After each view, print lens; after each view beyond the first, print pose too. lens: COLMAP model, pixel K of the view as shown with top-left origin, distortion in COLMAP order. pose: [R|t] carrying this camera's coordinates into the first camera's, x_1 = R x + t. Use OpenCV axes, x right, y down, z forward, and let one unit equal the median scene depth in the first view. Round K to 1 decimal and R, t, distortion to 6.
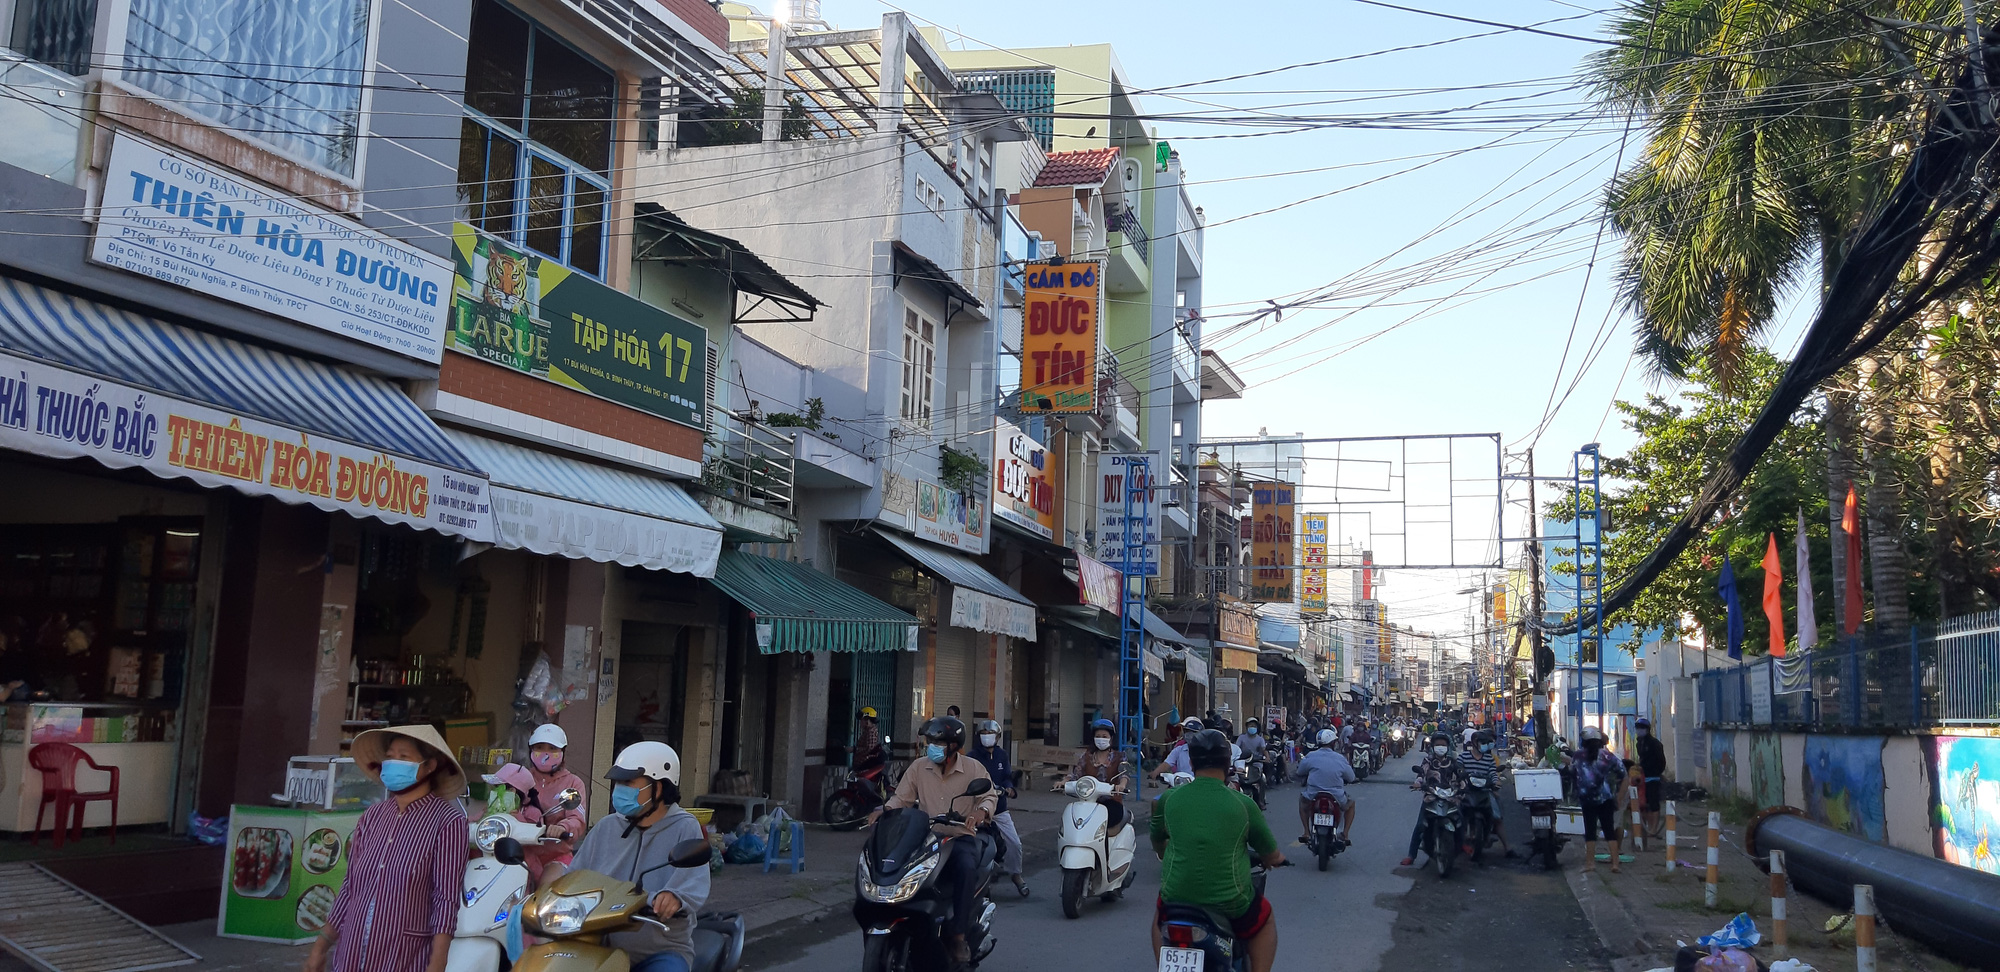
lens RADIAL K [[1471.4, 0, 1000.0], [0, 1471.4, 486.0], [0, 0, 1]] dist [0.020079, -0.002304]
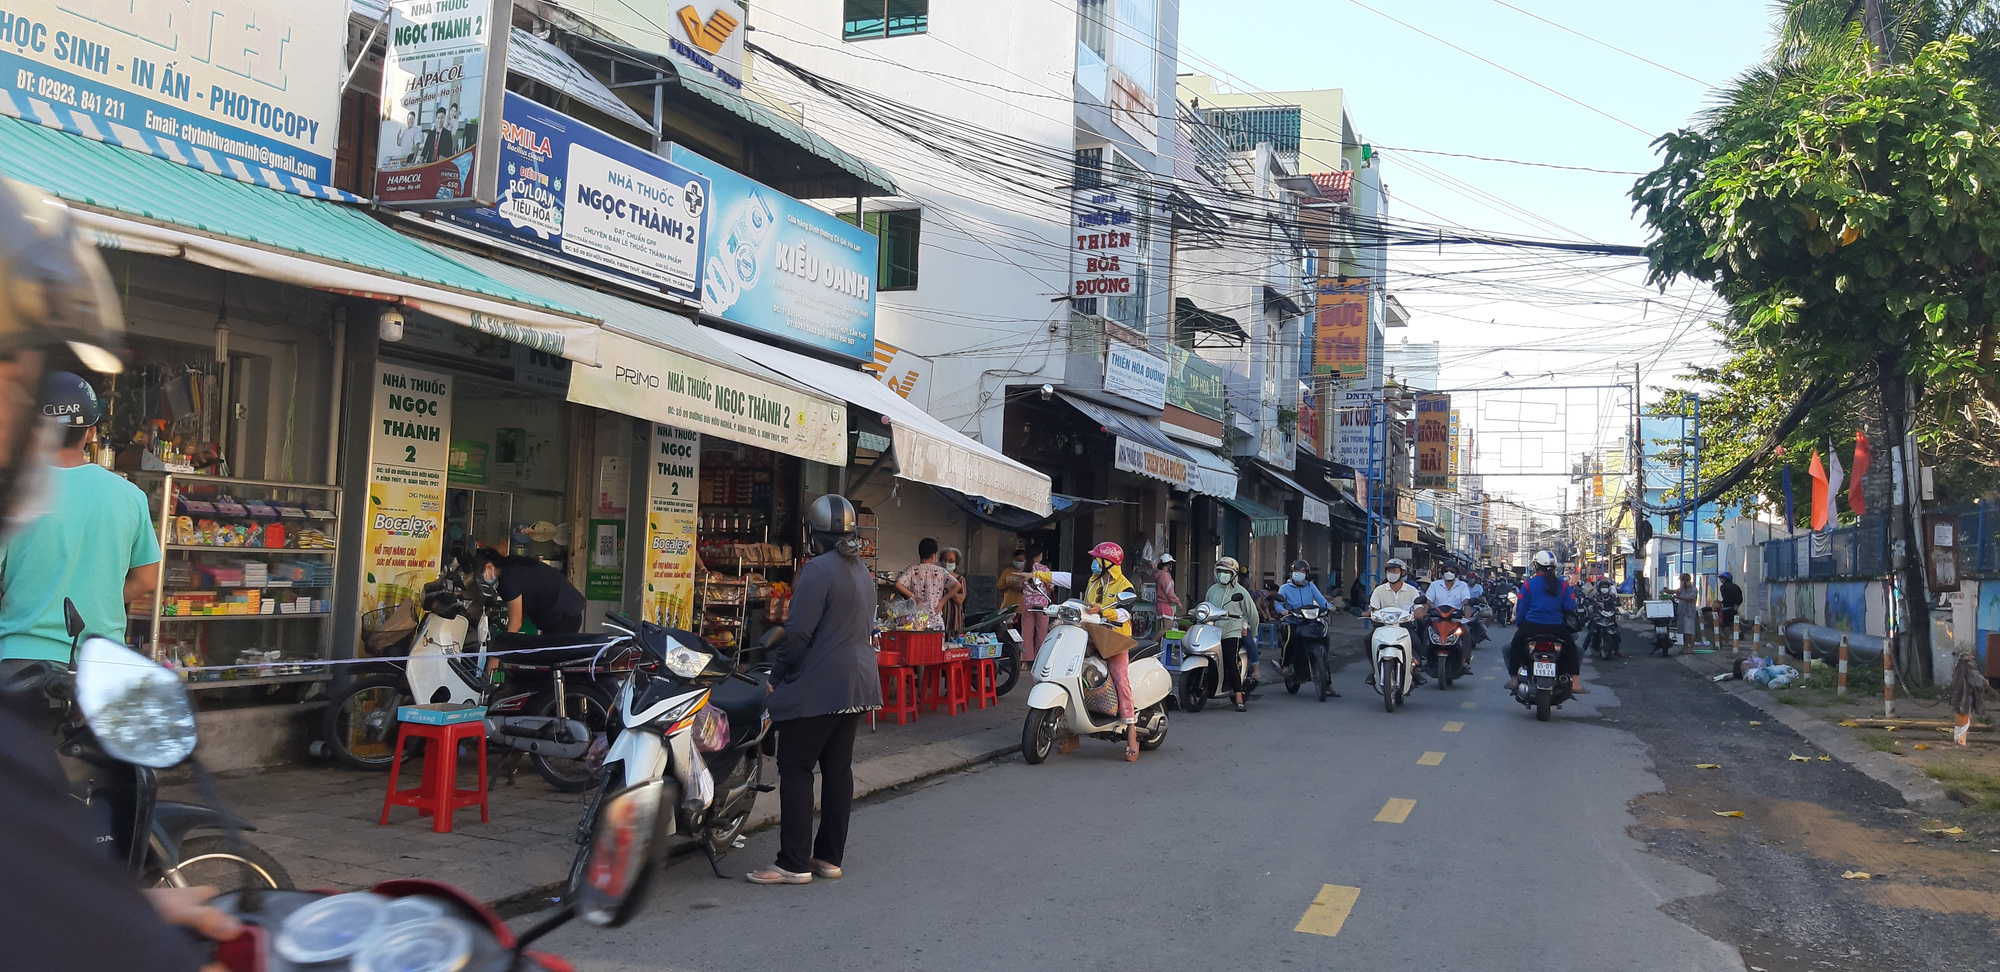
lens RADIAL K [[1468.3, 0, 1000.0], [0, 1468.3, 486.0], [0, 0, 1]] dist [-0.005830, -0.003608]
pose [[0.998695, -0.006603, -0.050651, -0.126193], [0.011071, 0.996019, 0.088450, -0.040461], [0.049865, -0.088895, 0.994792, -0.289887]]
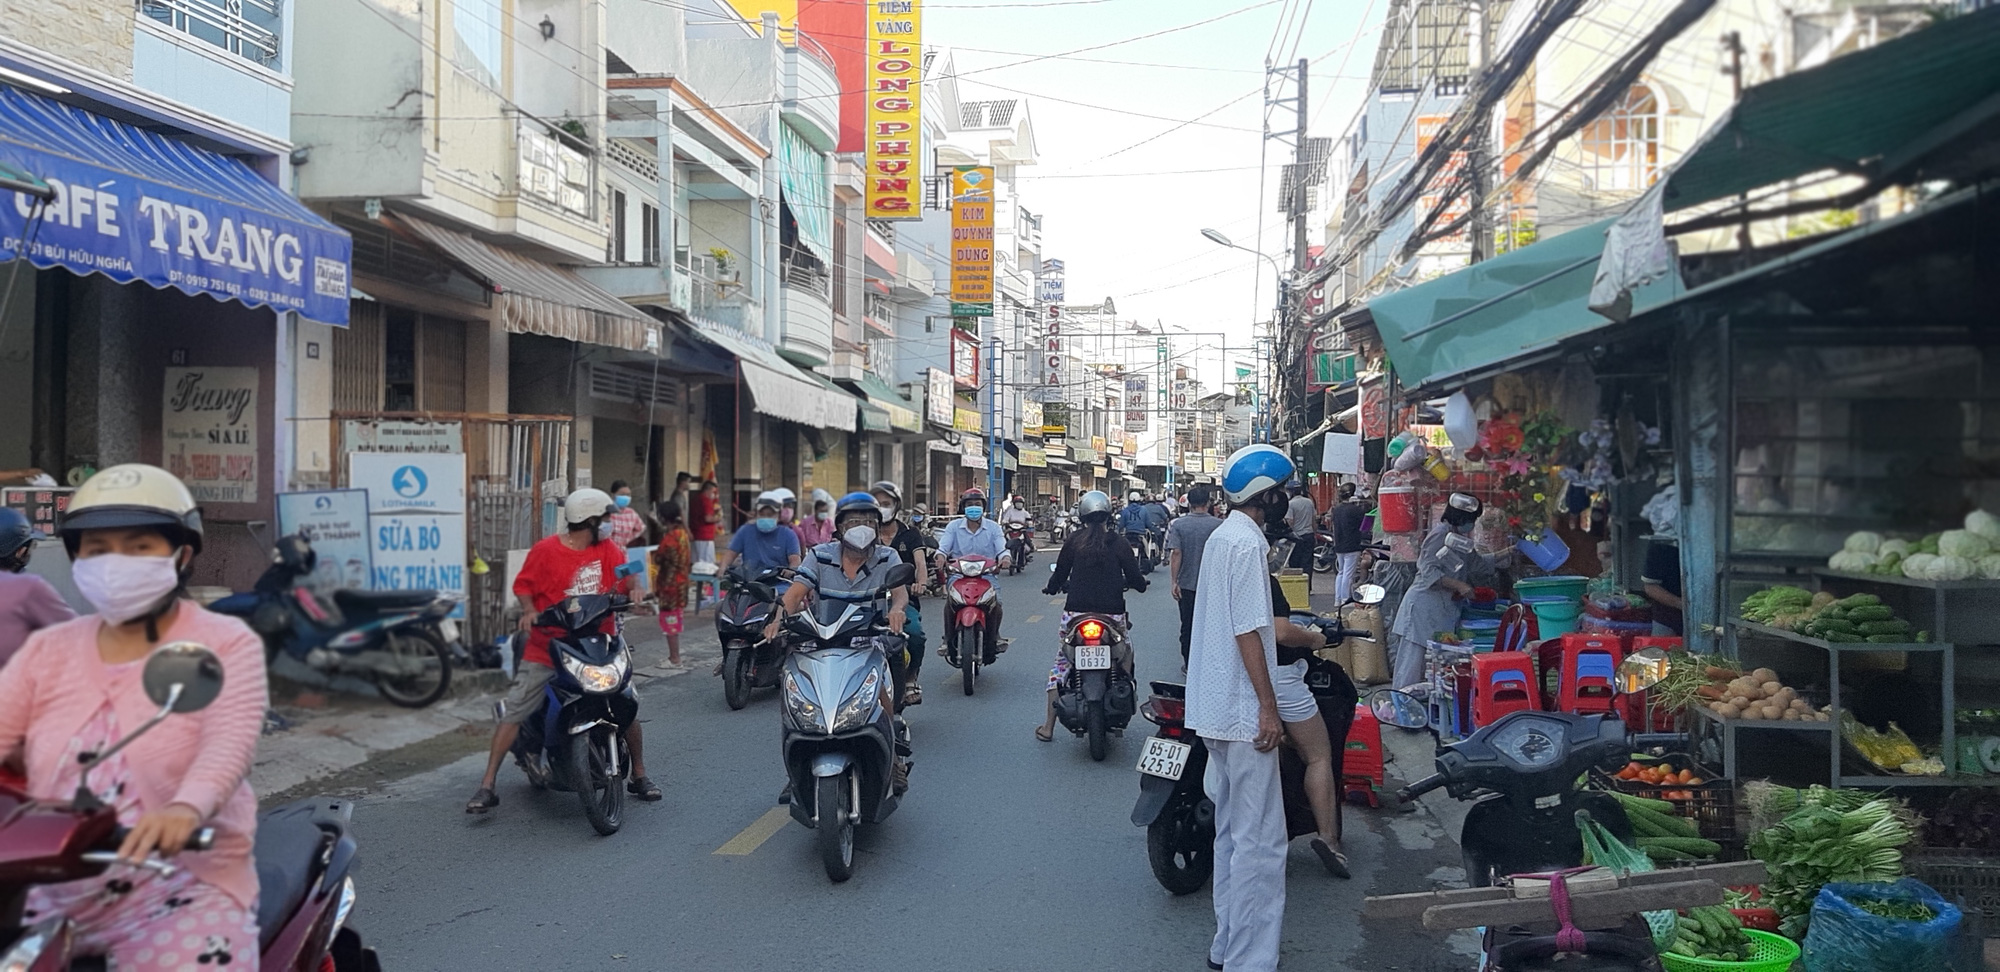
lens RADIAL K [[1468.3, 0, 1000.0], [0, 1468.3, 486.0], [0, 0, 1]] dist [-0.005830, -0.003608]
pose [[0.982436, -0.023761, 0.185079, 0.841200], [0.000271, 0.992040, 0.125919, 0.482260], [-0.186598, -0.123658, 0.974623, 2.932602]]
